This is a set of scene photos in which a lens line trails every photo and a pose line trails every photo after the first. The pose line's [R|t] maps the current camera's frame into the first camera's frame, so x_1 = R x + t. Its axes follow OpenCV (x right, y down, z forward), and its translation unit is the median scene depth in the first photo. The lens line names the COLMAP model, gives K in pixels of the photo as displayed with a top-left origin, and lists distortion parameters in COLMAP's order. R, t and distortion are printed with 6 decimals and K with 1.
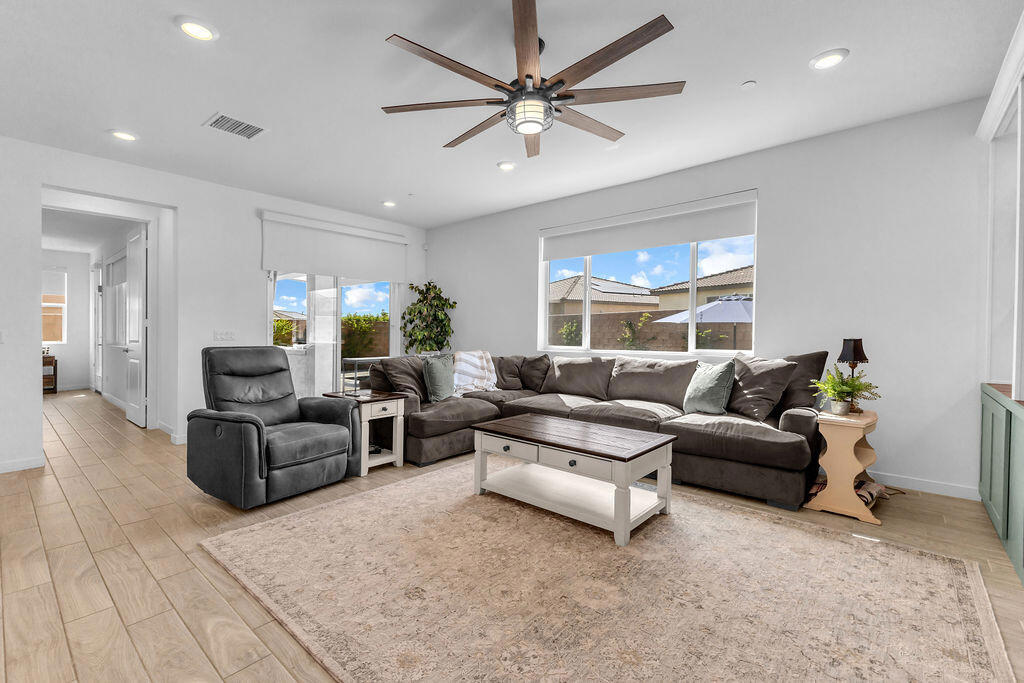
lens RADIAL K [[441.6, 0, 512.2], [0, 441.6, 337.9], [0, 0, 1]] dist [-0.001967, 0.000347]
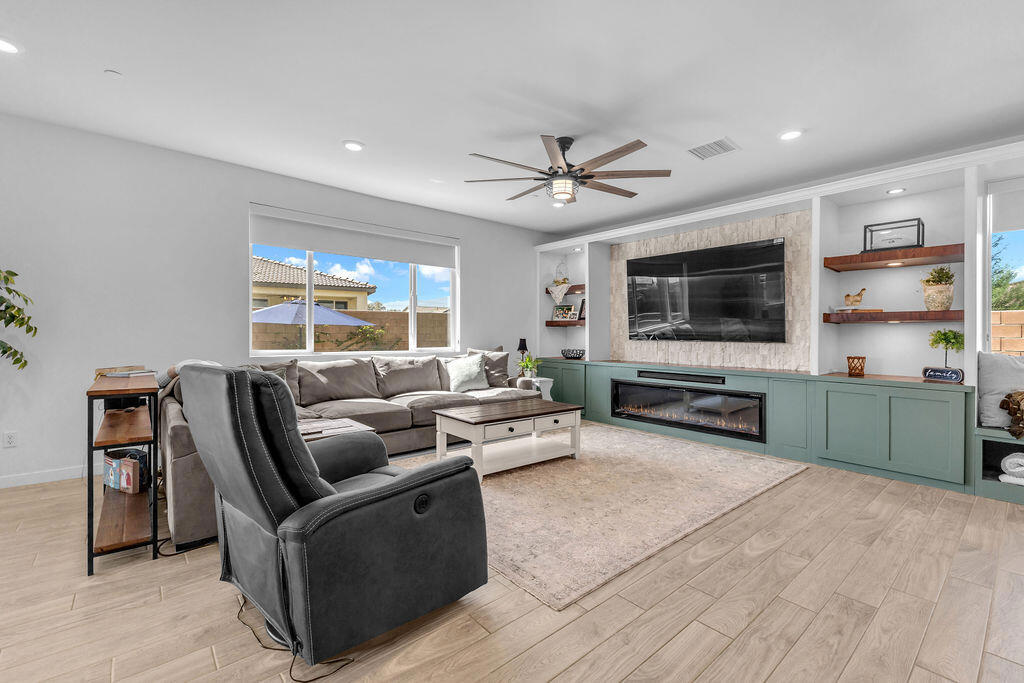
lens RADIAL K [[441.6, 0, 512.5], [0, 441.6, 340.6], [0, 0, 1]] dist [-0.001967, 0.000347]
pose [[0.165339, -0.009676, 0.986189, -1.586469], [0.006348, 0.999942, 0.008746, -0.010506], [-0.986216, 0.004814, 0.165390, 1.022021]]
